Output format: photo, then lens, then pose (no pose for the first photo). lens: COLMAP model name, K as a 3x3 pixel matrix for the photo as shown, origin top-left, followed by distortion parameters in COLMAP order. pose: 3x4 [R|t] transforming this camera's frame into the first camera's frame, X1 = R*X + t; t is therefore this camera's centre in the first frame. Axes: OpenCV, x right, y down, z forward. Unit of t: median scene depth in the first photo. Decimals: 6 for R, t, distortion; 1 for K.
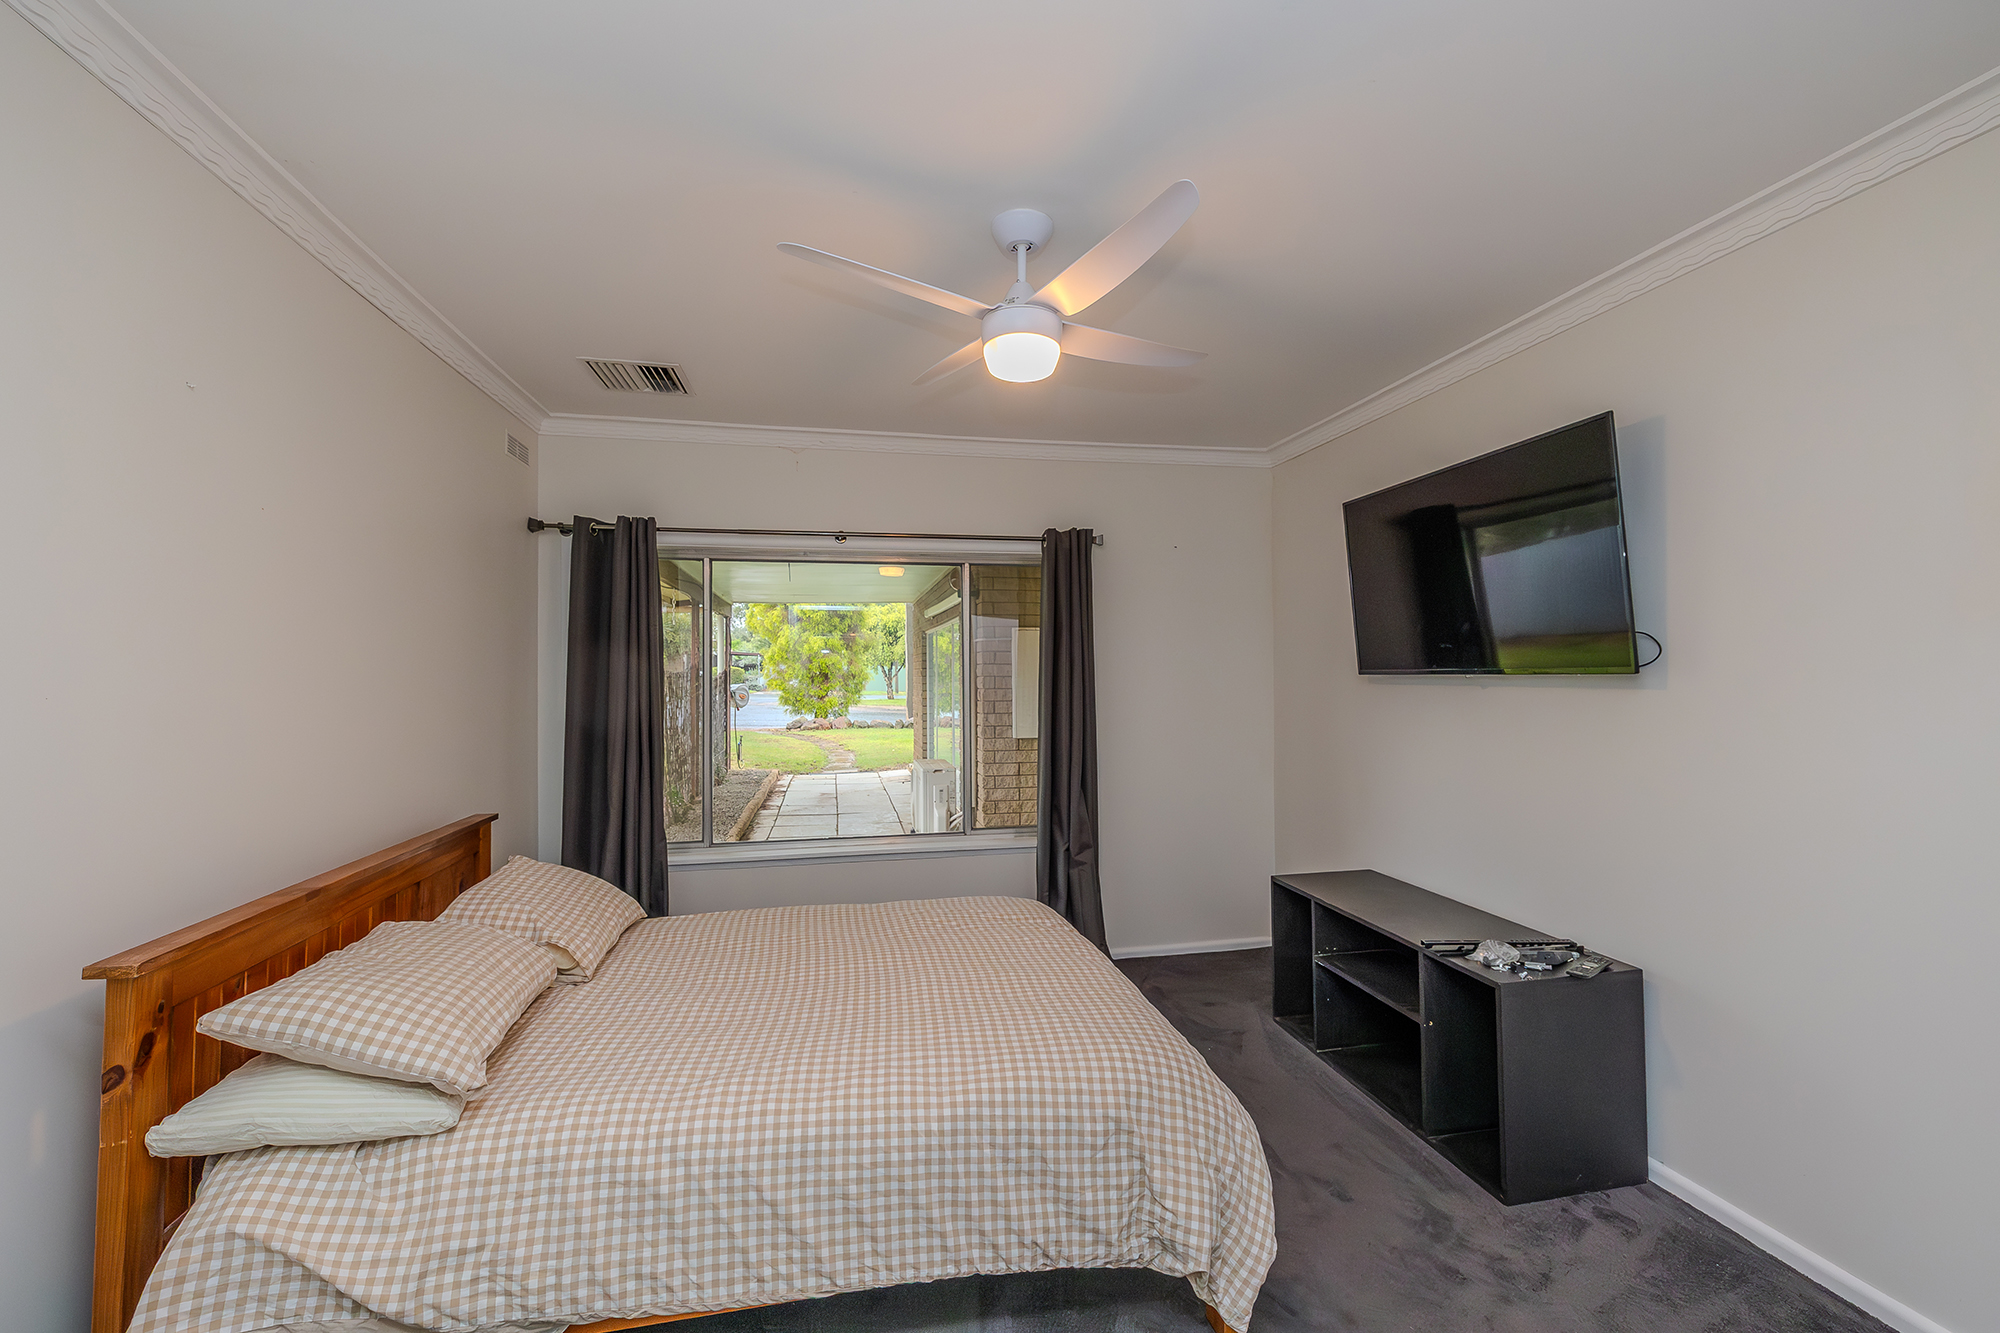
lens RADIAL K [[842.4, 0, 1000.0], [0, 842.4, 666.5], [0, 0, 1]] dist [-0.001231, 0.000058]
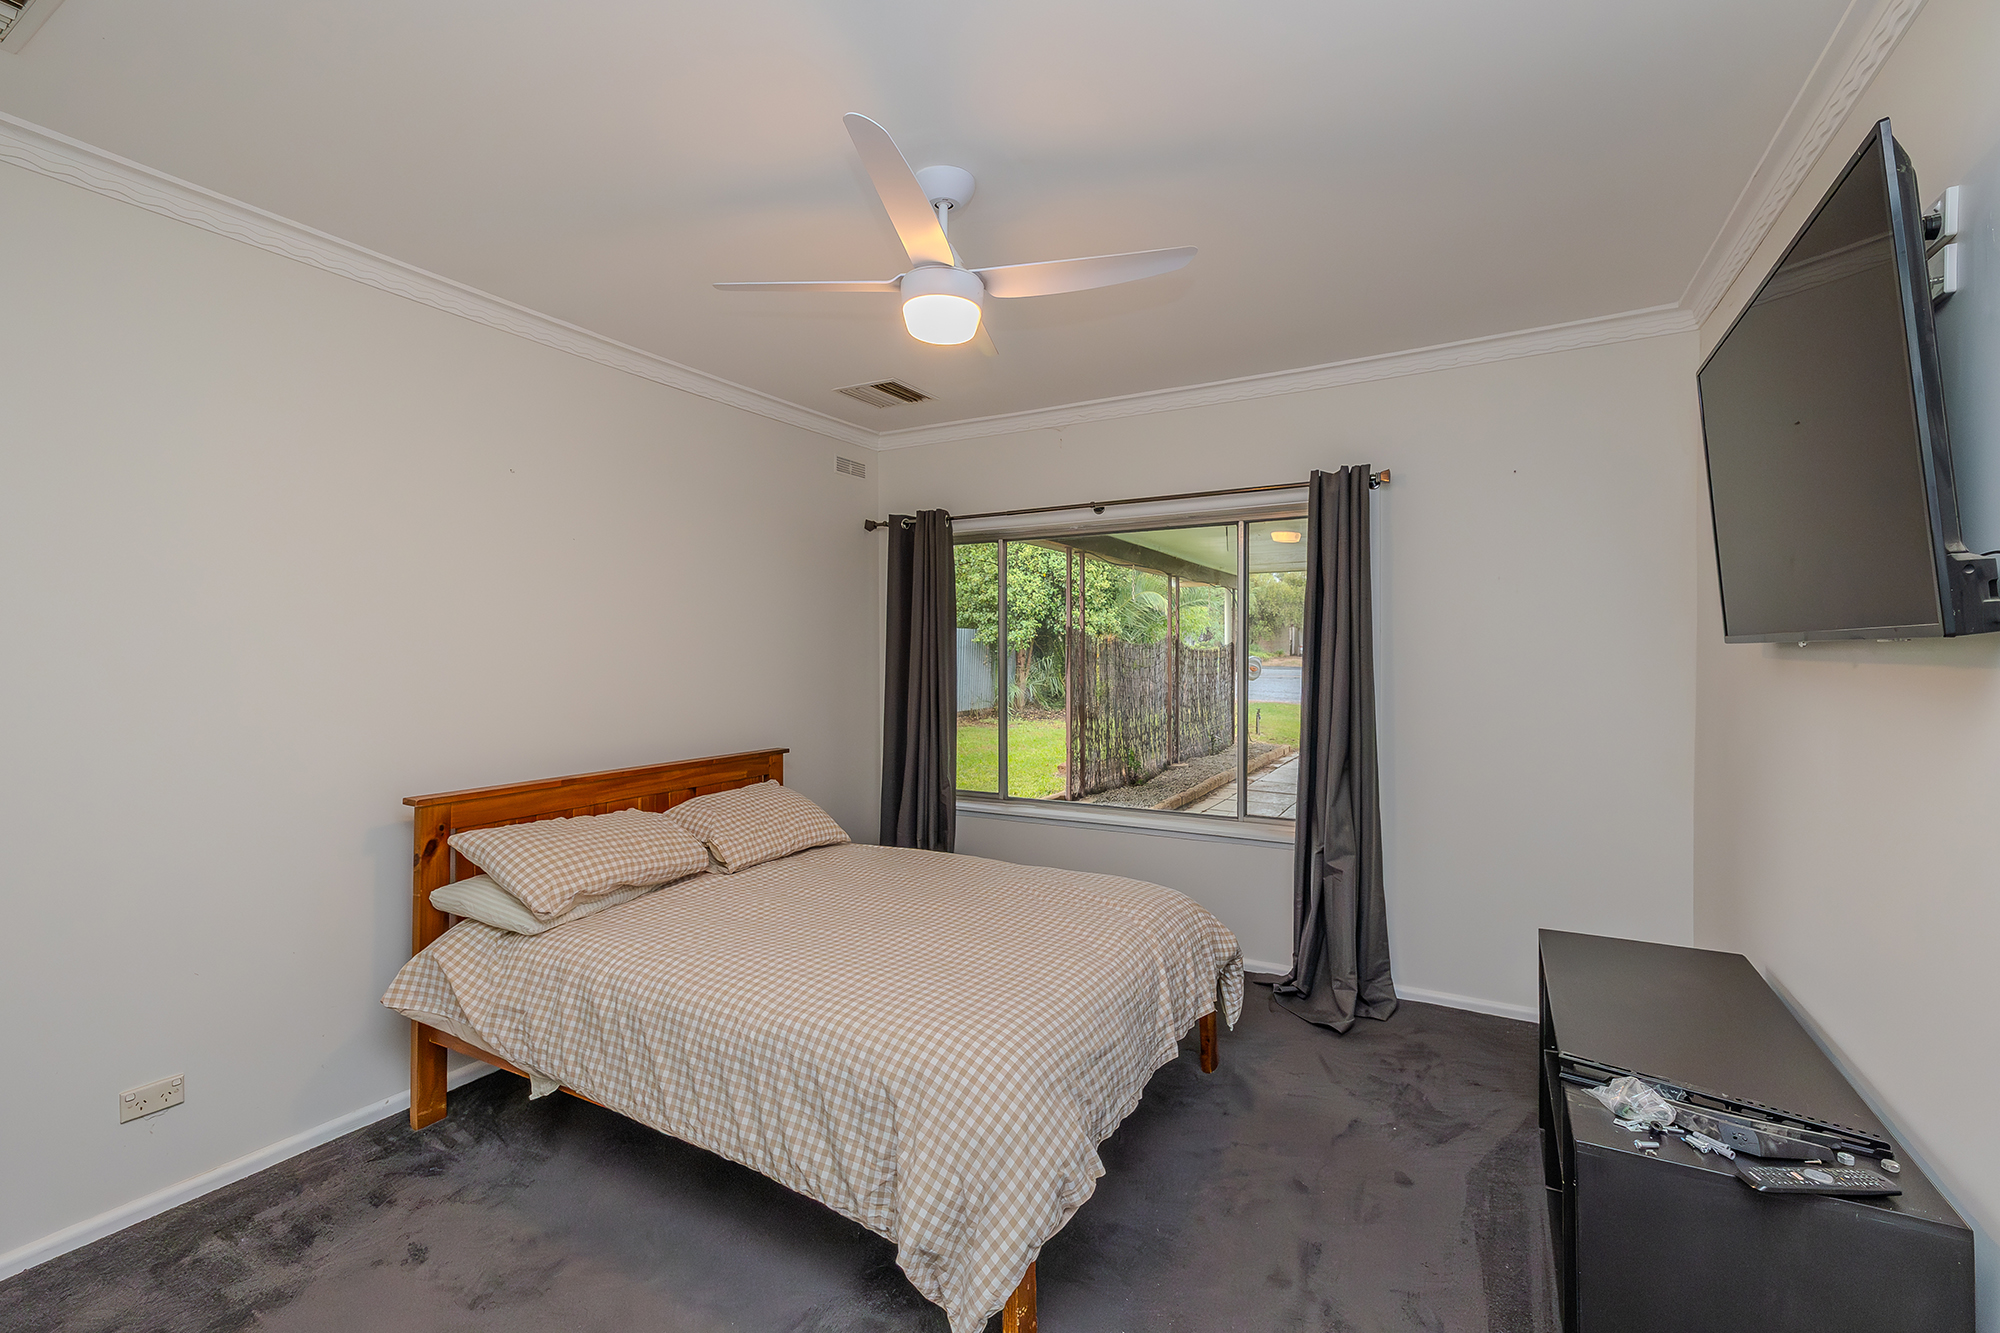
lens RADIAL K [[854.5, 0, 1008.3], [0, 854.5, 668.2], [0, 0, 1]] dist [-0.002137, -0.000019]
pose [[0.756111, 0.016697, -0.654230, 0.956891], [0.004713, 0.999510, 0.030956, 0.013502], [0.654426, -0.026489, 0.755662, 0.369807]]
